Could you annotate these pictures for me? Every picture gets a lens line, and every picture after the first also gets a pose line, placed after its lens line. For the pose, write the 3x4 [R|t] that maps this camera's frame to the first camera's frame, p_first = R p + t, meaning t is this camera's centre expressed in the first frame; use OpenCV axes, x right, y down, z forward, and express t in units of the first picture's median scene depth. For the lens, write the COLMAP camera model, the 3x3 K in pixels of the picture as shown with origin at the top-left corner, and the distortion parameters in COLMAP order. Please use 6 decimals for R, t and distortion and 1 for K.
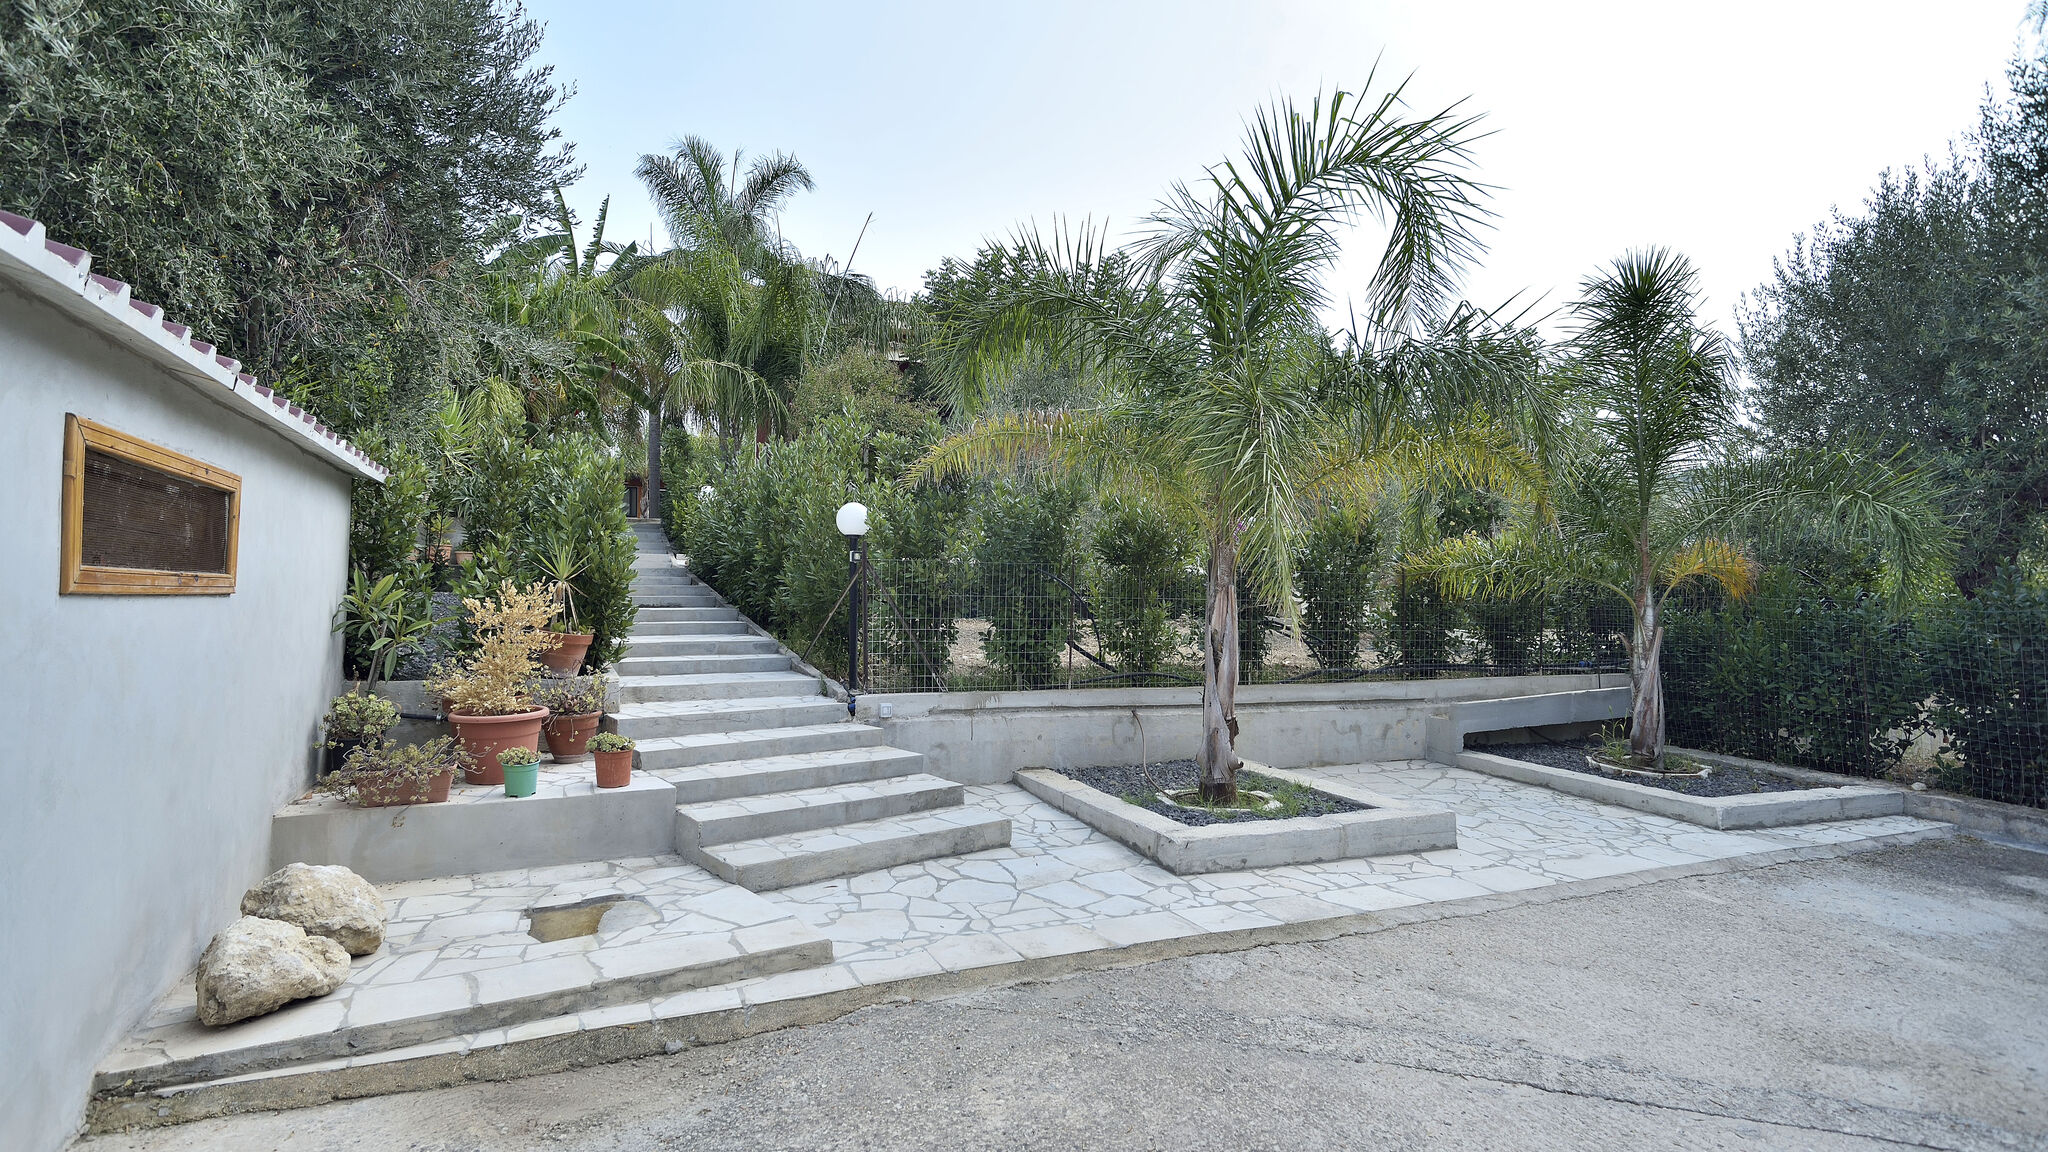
lens RADIAL K [[1035.7, 0, 1016.9], [0, 1035.7, 570.4], [0, 0, 1]] dist [-0.003831, 0.005516]
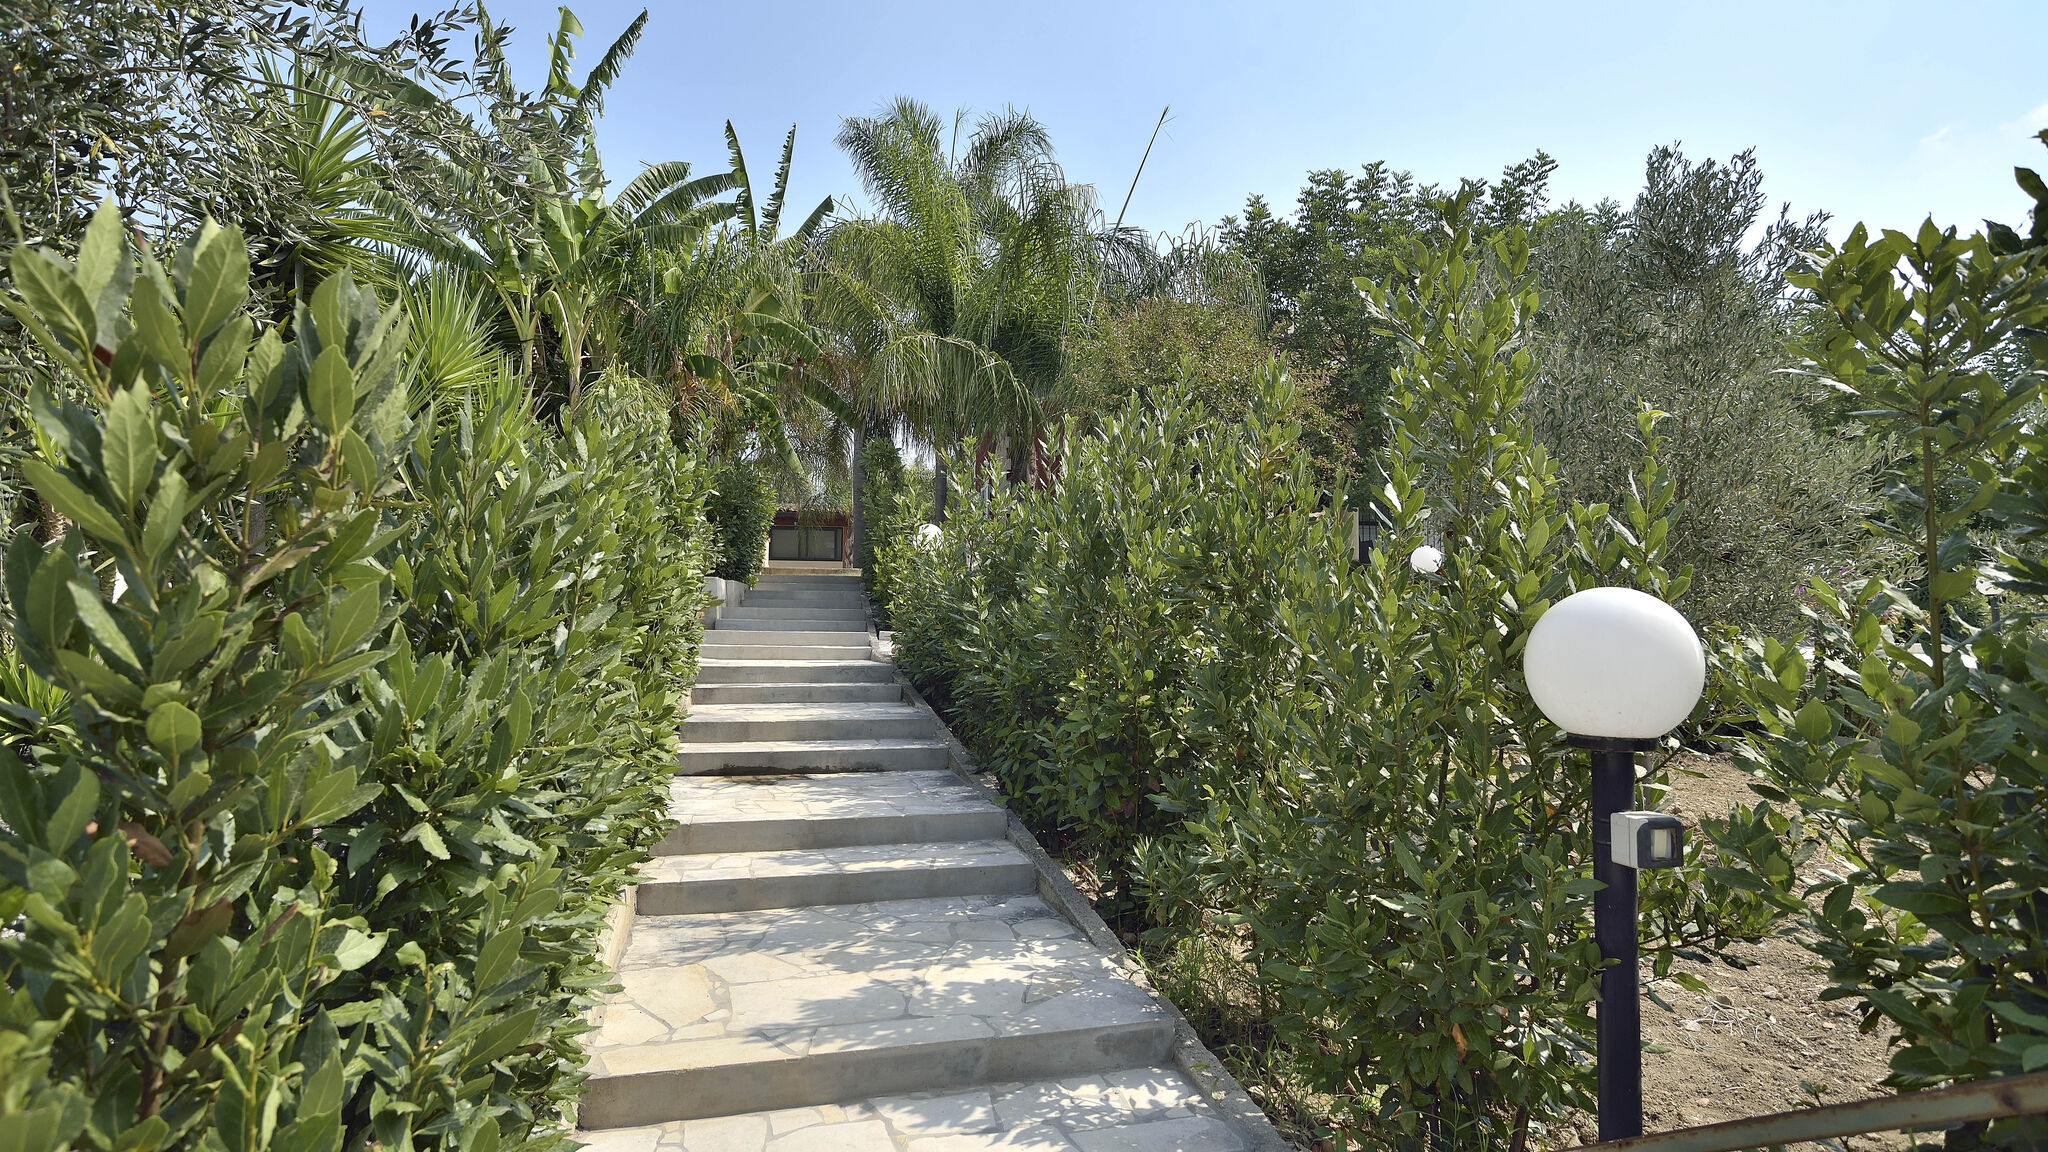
lens RADIAL K [[1035.7, 0, 1013.4], [0, 1035.7, 580.1], [0, 0, 1]] dist [-0.003831, 0.005516]
pose [[0.980767, -0.001447, -0.195179, -0.100071], [-0.003621, 0.999666, -0.025607, -0.025714], [0.195151, 0.025822, 0.980433, 0.317090]]
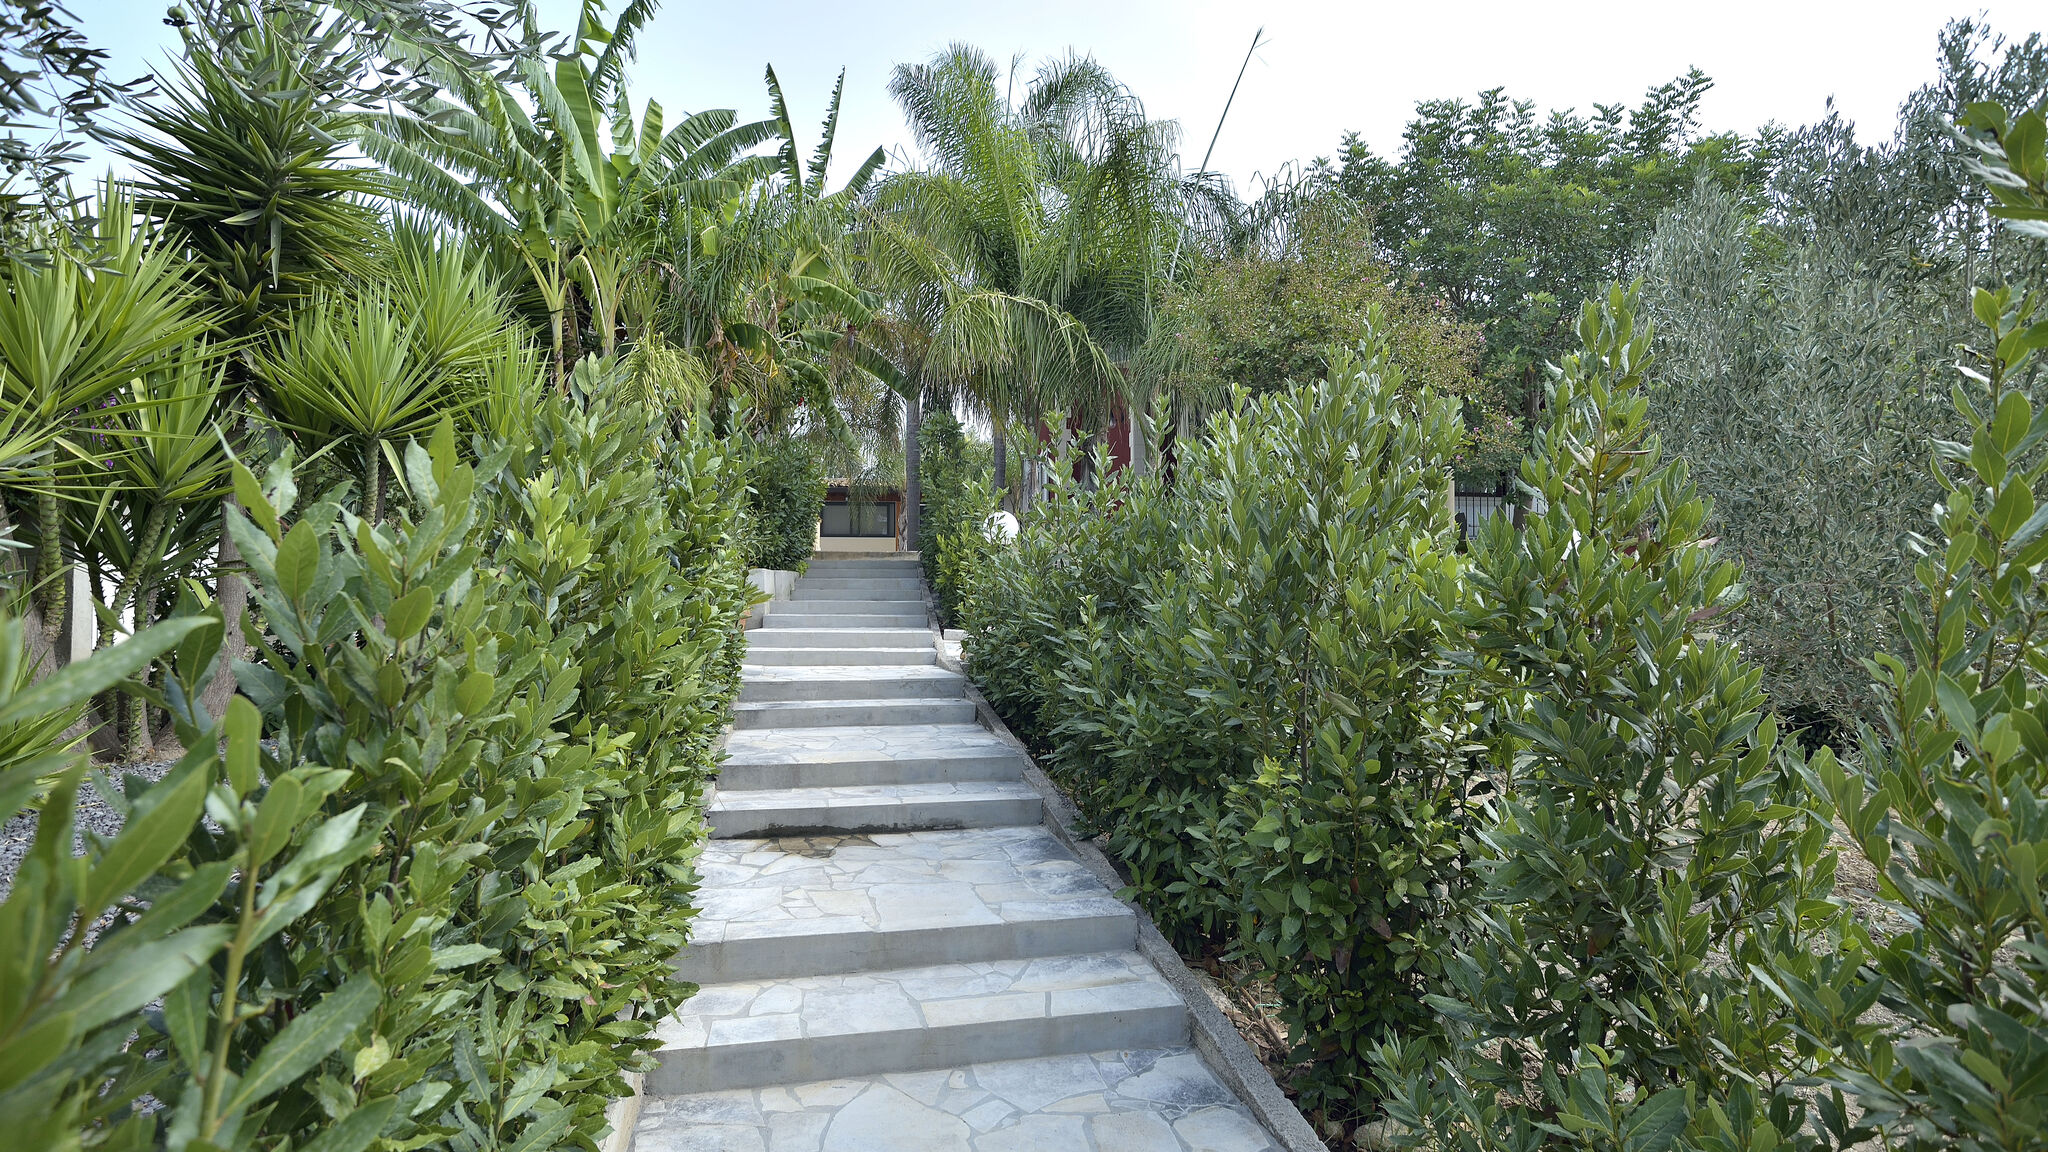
lens RADIAL K [[1035.7, 0, 1011.2], [0, 1035.7, 586.3], [0, 0, 1]] dist [-0.003831, 0.005516]
pose [[0.969734, -0.000507, -0.244163, -0.125116], [0.003121, 0.999942, 0.010319, -0.037337], [0.244144, -0.010769, 0.969679, 0.371734]]
